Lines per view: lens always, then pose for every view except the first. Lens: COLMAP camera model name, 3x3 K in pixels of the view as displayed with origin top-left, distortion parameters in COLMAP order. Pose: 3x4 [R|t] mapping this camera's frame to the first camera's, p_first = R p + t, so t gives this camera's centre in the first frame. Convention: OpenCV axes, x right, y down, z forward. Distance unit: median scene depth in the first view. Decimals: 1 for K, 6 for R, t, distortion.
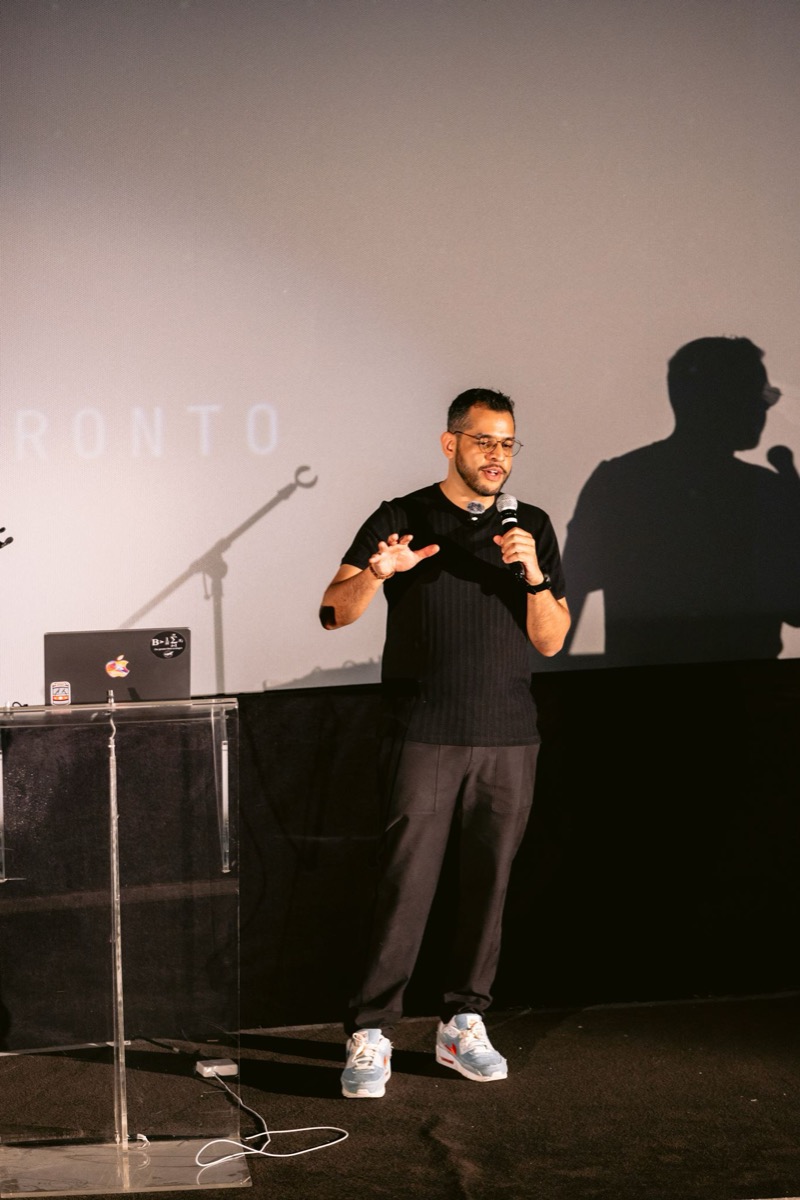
lens RADIAL K [[6560.4, 0, 400.0], [0, 6560.4, 600.0], [0, 0, 1]] dist [0.359125, -10.820255]
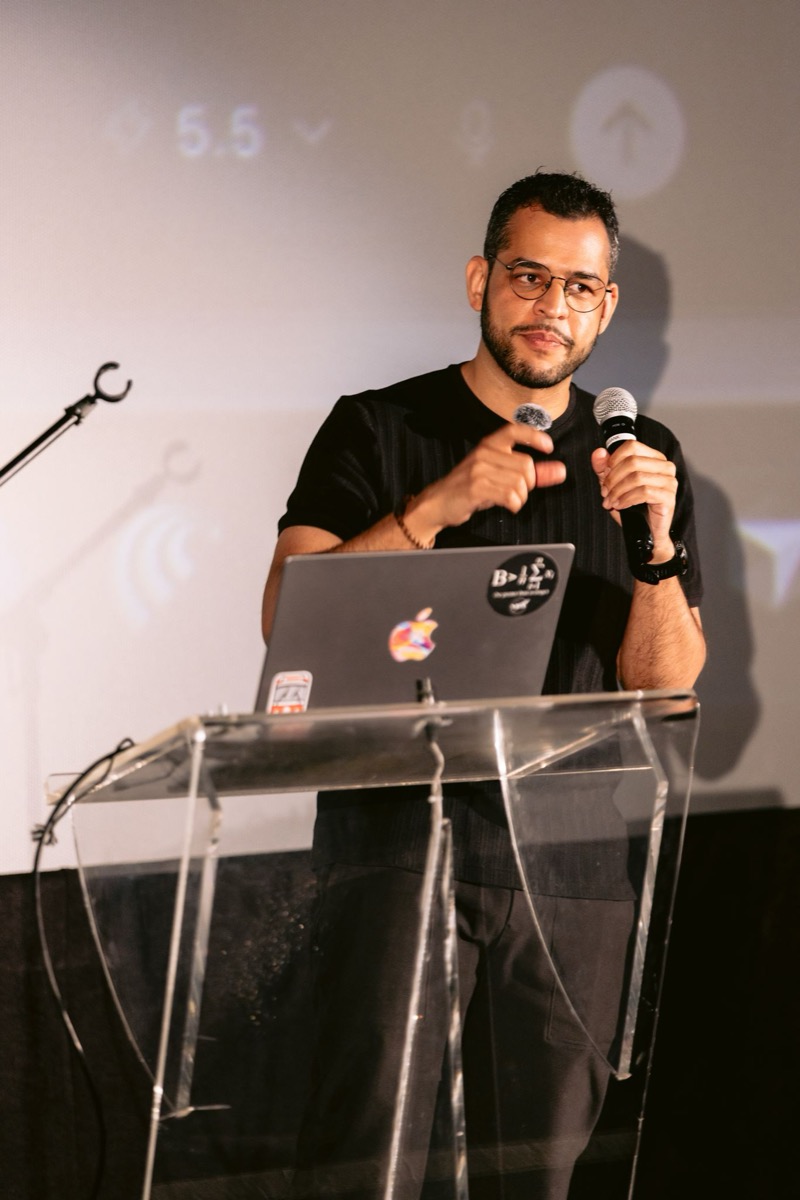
lens RADIAL K [[6560.4, 0, 400.0], [0, 6560.4, 600.0], [0, 0, 1]] dist [0.359125, -10.820255]
pose [[0.943552, -0.015148, 0.330877, -0.197274], [0.053812, 0.992693, -0.108008, 0.057662], [-0.326823, 0.119717, 0.937473, 0.565048]]
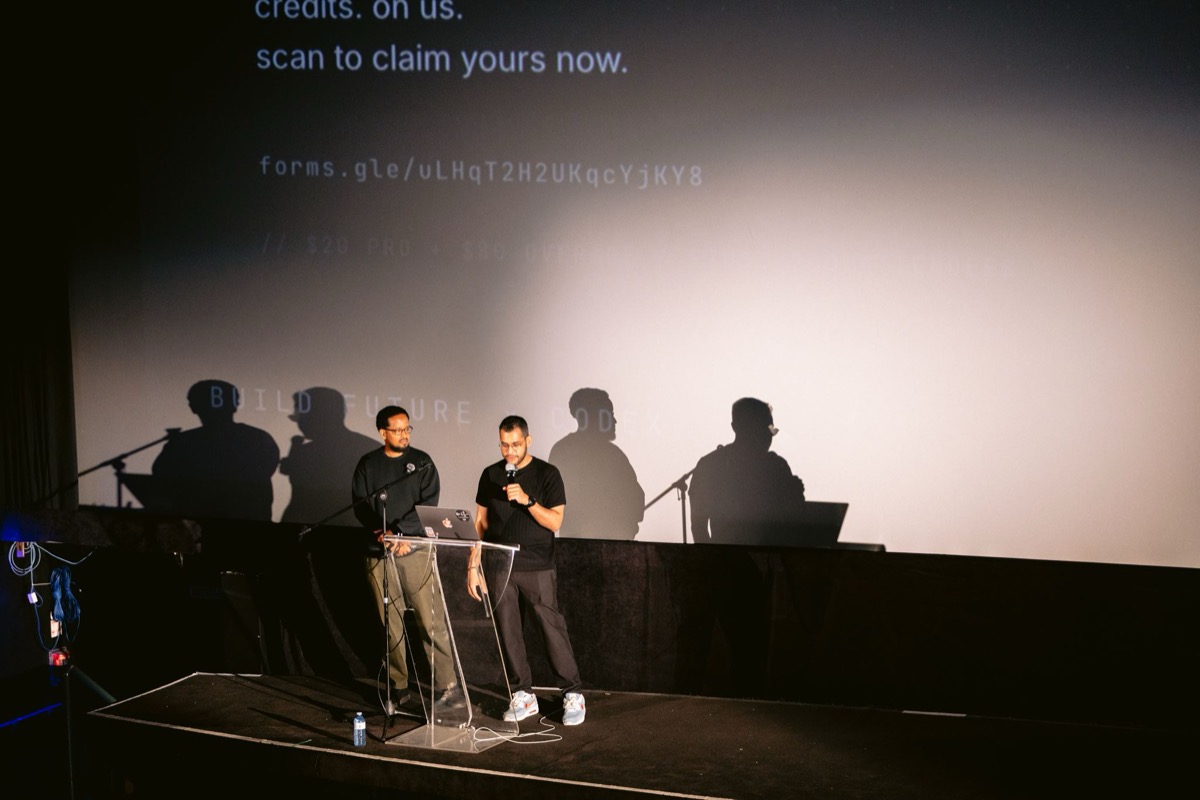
lens RADIAL K [[3282.2, 0, 600.0], [0, 3282.2, 400.0], [0, 0, 1]] dist [0.078433, -0.719370]
pose [[0.835312, 0.077344, -0.544309, 0.631028], [-0.083662, 0.996407, 0.013195, -0.053118], [0.543373, 0.034516, 0.838781, 0.053149]]
